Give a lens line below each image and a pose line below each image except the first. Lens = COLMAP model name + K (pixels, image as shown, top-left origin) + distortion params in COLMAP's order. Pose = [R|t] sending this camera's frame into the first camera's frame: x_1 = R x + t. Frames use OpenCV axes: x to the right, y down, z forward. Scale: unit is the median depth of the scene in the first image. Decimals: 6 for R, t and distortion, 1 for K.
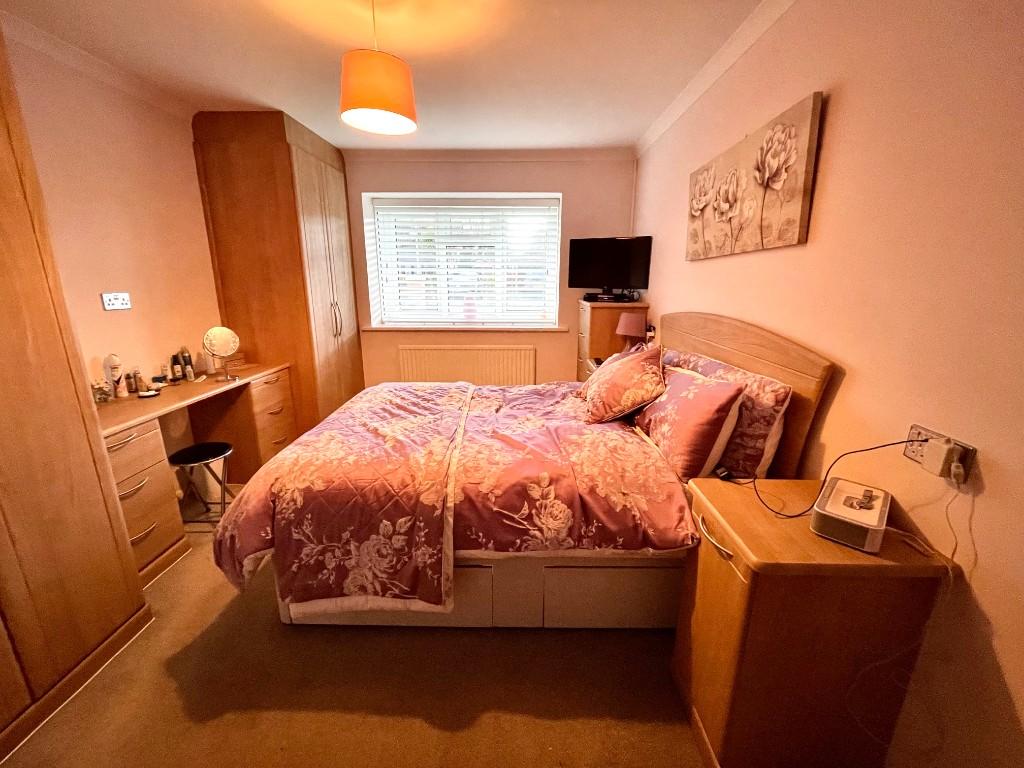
lens RADIAL K [[413.6, 0, 511.7], [0, 413.6, 382.5], [0, 0, 1]] dist [-0.002651, -0.001244]
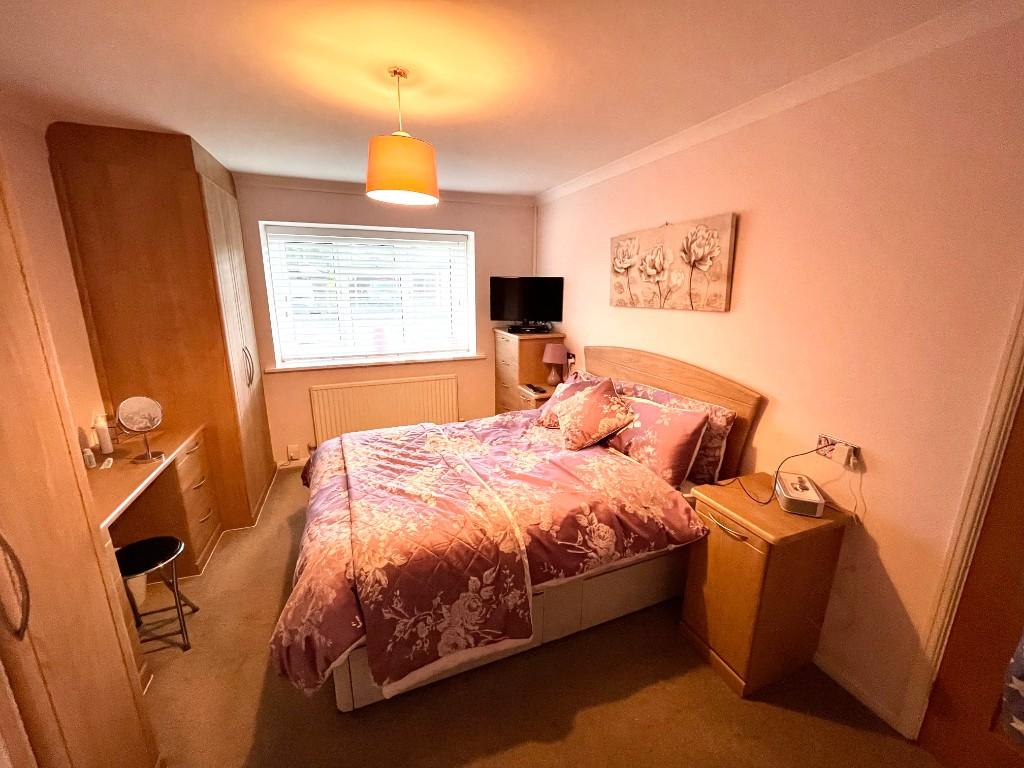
lens RADIAL K [[413.6, 0, 512.5], [0, 413.6, 383.1], [0, 0, 1]] dist [-0.002651, -0.001244]
pose [[0.921831, -0.090132, 0.376967, -0.547435], [0.093179, 0.995597, 0.010186, -0.166125], [-0.376226, 0.025735, 0.926171, -0.054413]]
